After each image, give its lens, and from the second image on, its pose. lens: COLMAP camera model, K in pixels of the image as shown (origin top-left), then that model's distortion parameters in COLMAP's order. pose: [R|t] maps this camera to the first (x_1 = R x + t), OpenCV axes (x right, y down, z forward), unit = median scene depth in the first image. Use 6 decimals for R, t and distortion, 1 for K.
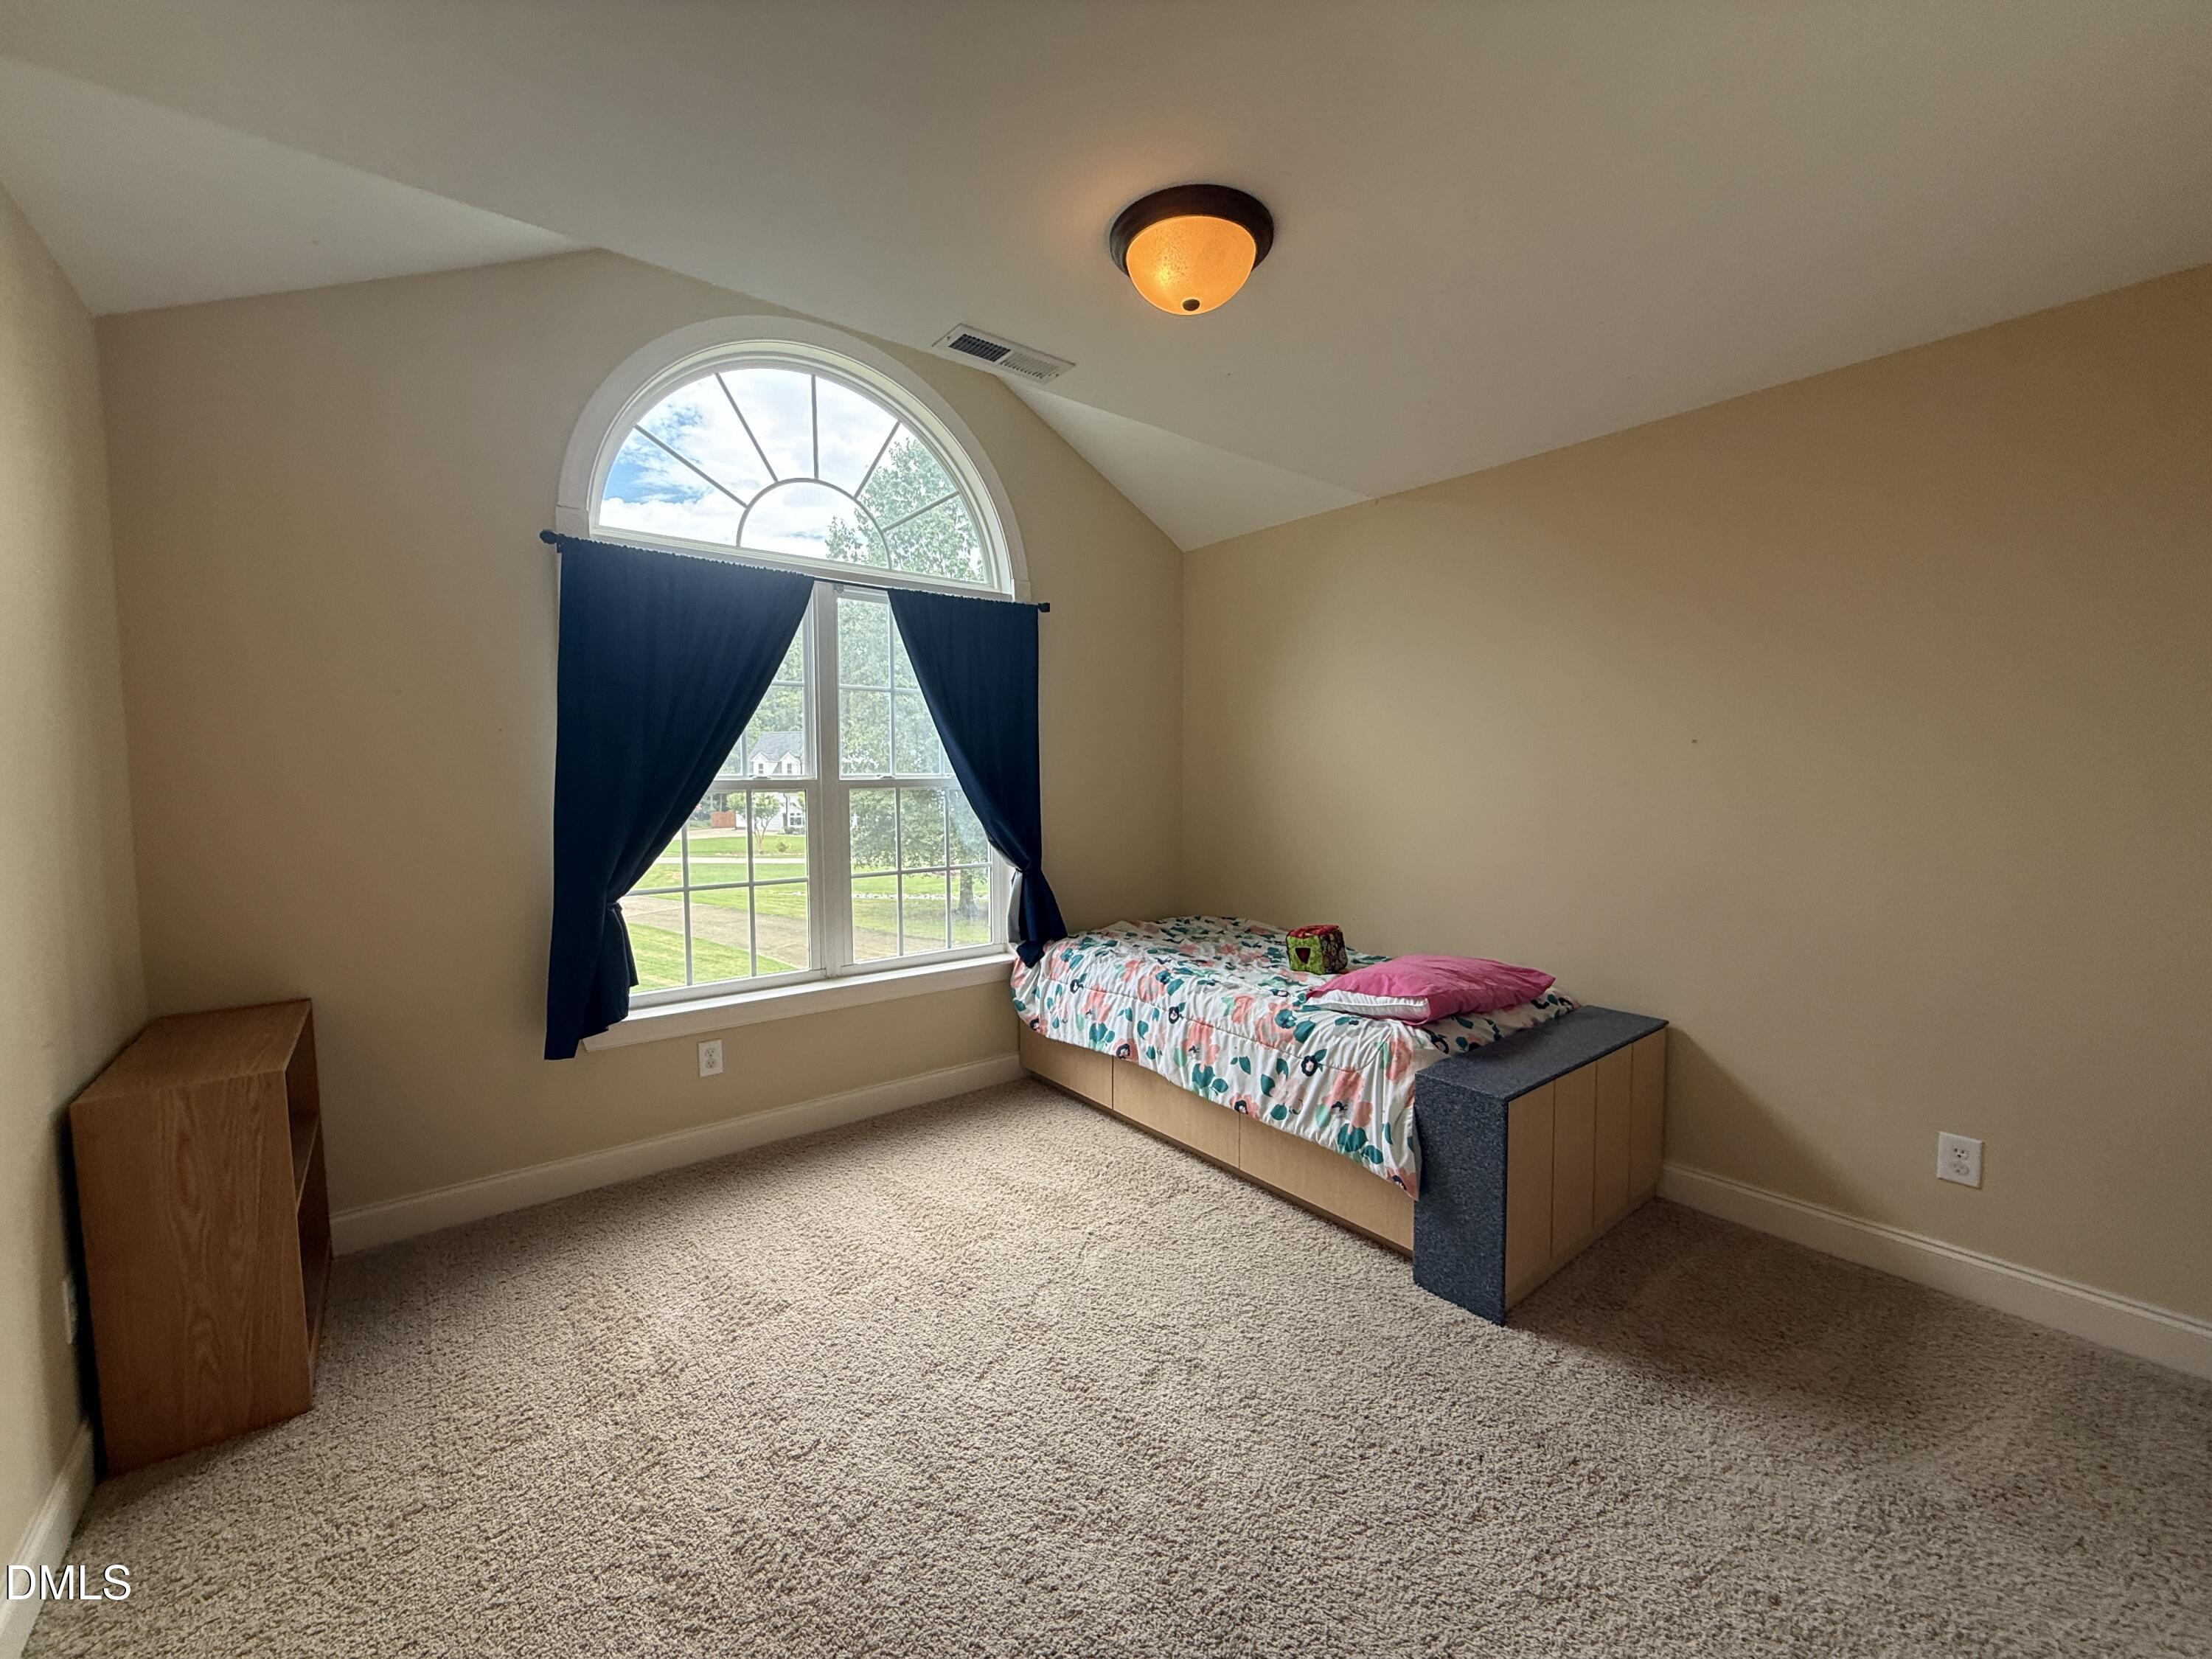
lens RADIAL K [[884.6, 0, 1104.4], [0, 884.6, 833.3], [0, 0, 1]] dist [-0.000121, 0.000201]
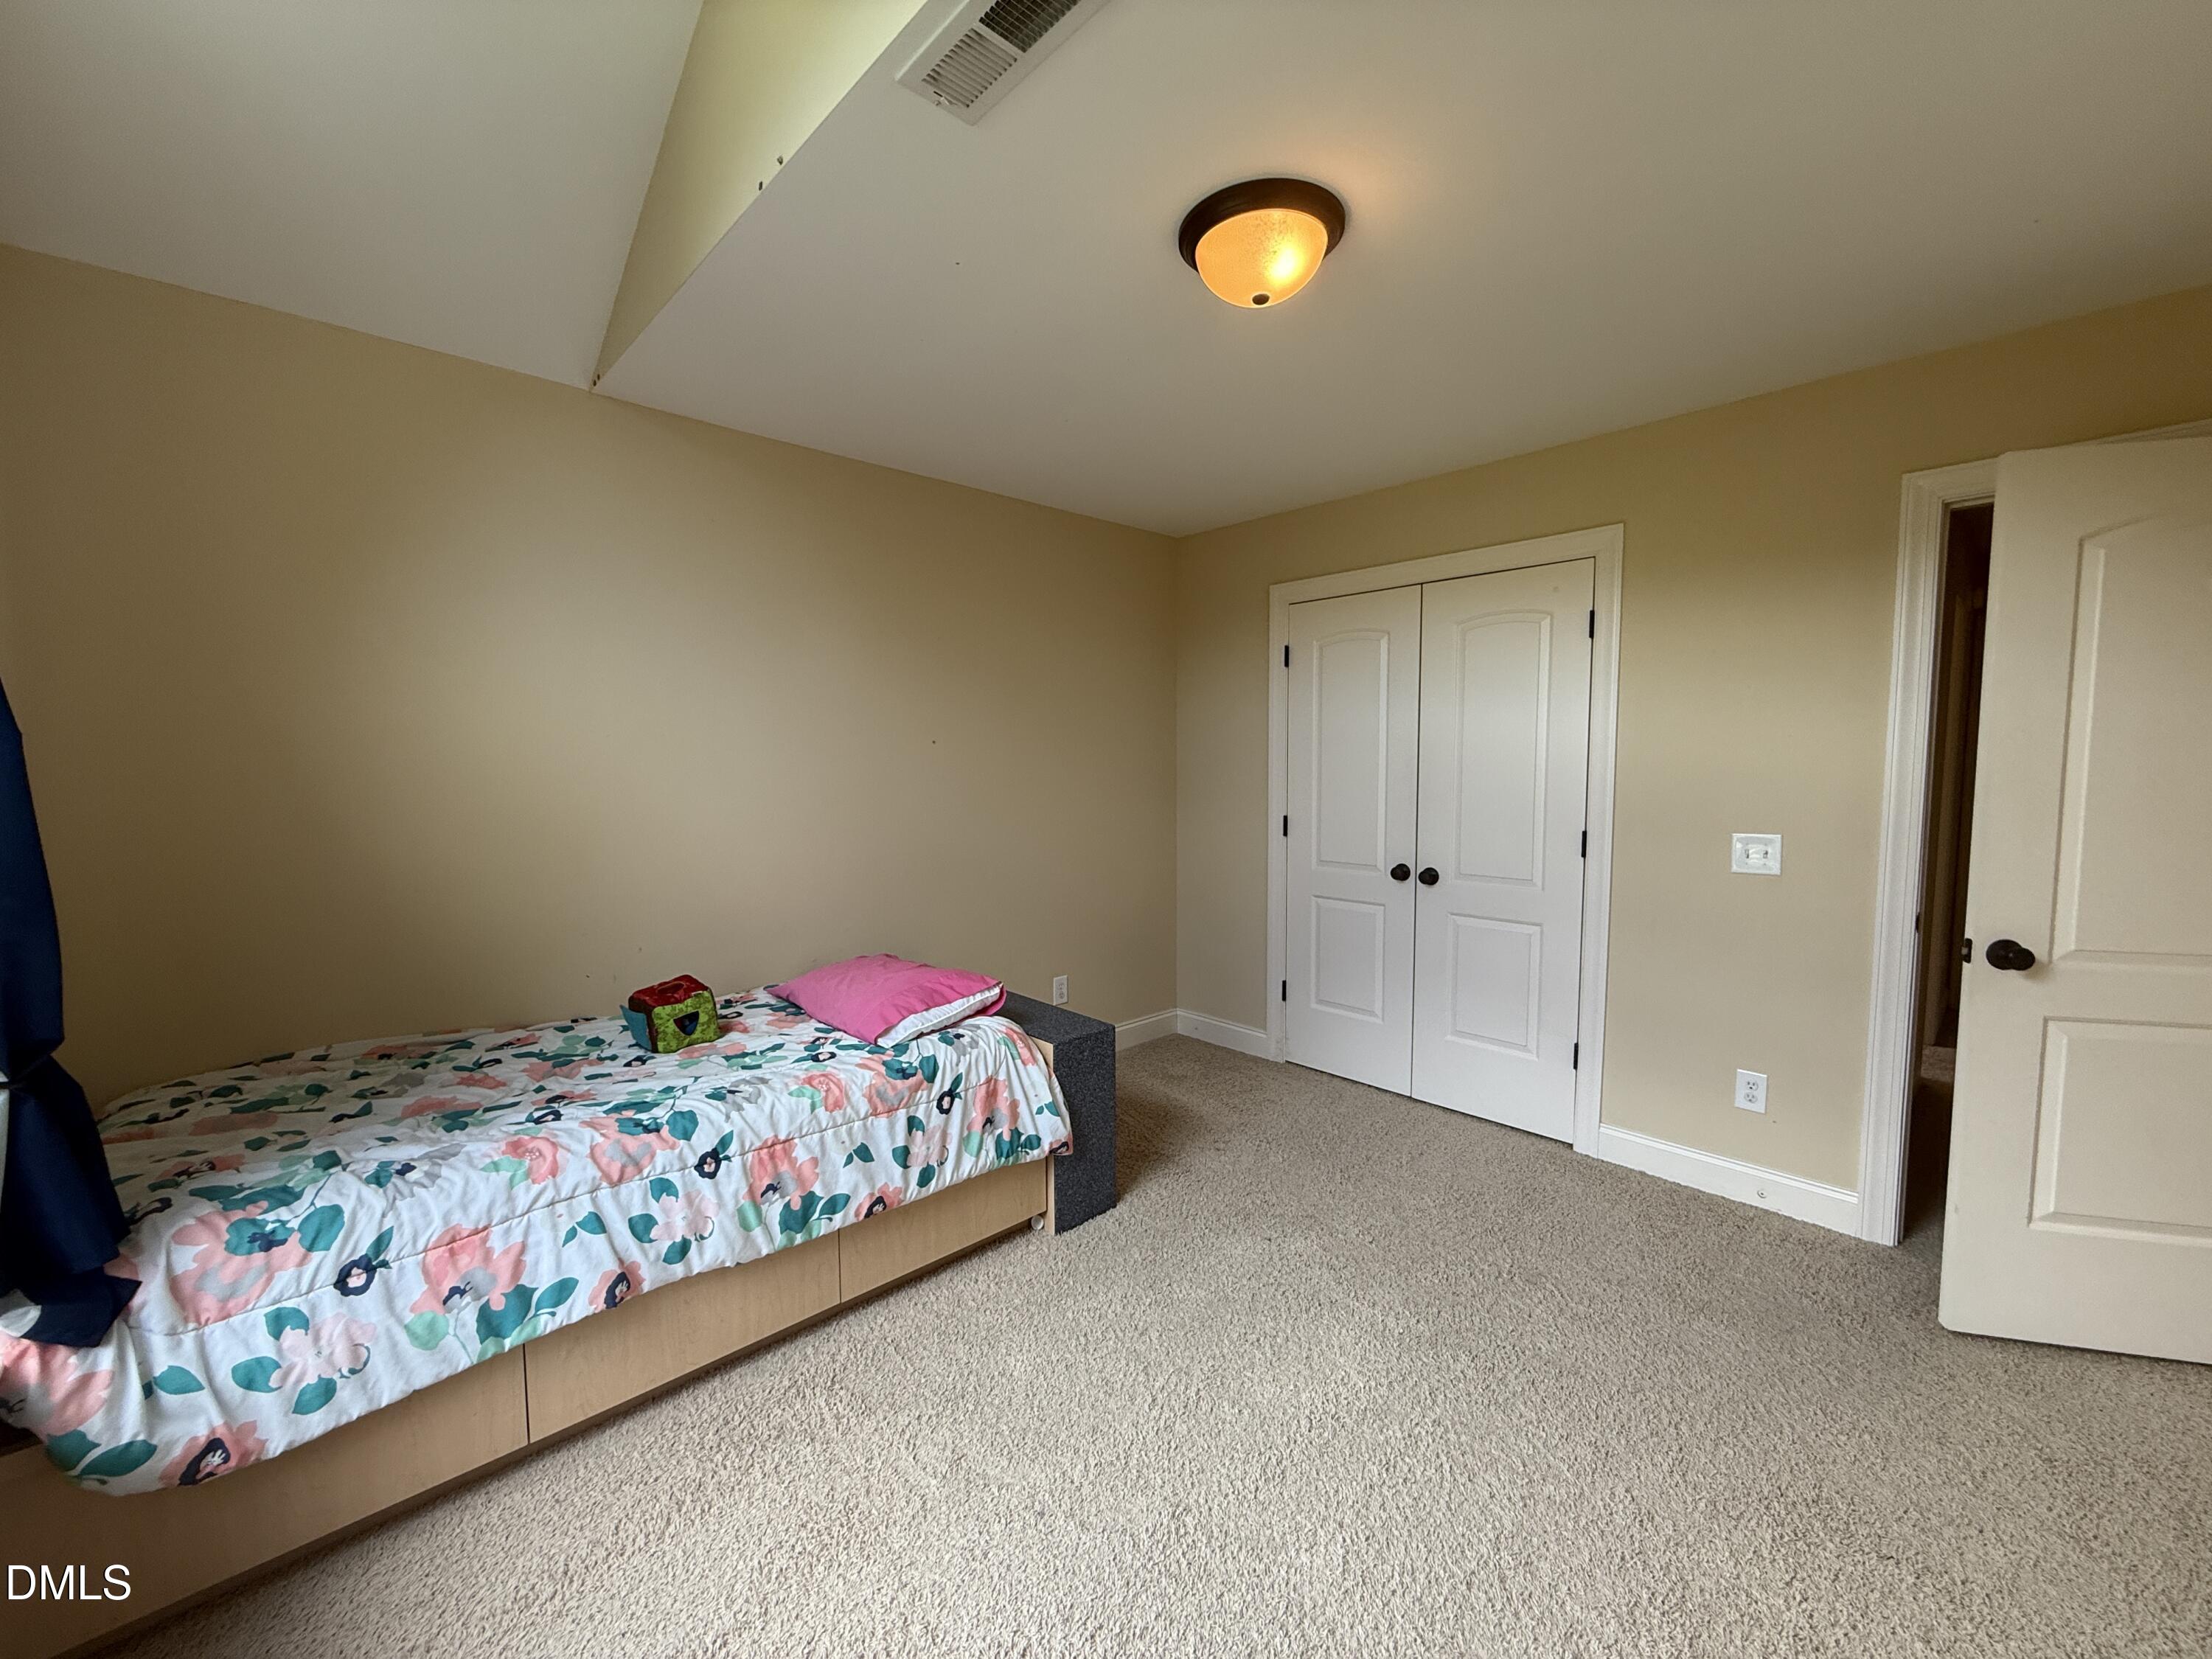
lens RADIAL K [[884.6, 0, 1102.8], [0, 884.6, 819.1], [0, 0, 1]] dist [-0.000121, 0.000201]
pose [[-0.066387, -0.069384, 0.995379, -0.567091], [0.077415, 0.994214, 0.074466, -0.063328], [-0.994786, 0.082001, -0.060631, 0.780759]]
